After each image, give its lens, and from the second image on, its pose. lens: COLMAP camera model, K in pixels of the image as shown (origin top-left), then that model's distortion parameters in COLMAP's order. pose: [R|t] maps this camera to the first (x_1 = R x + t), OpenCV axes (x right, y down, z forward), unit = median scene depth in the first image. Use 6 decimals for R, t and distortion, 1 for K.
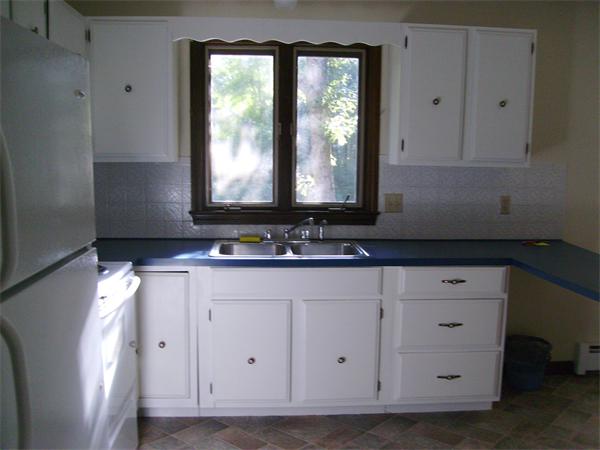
lens RADIAL K [[568.9, 0, 300.0], [0, 568.9, 225.0], [0, 0, 1]] dist [-0.087317, 0.016266]
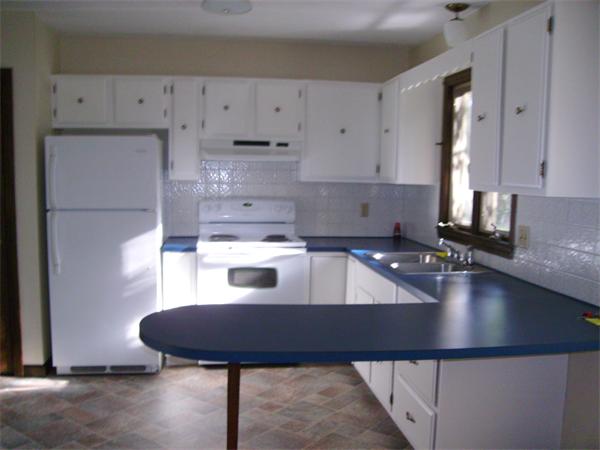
lens RADIAL K [[568.9, 0, 300.0], [0, 568.9, 225.0], [0, 0, 1]] dist [-0.087317, 0.016266]
pose [[0.125948, 0.086653, -0.988245, 1.085525], [-0.124475, 0.989685, 0.070916, -0.085915], [0.984197, 0.114080, 0.135435, 0.631657]]
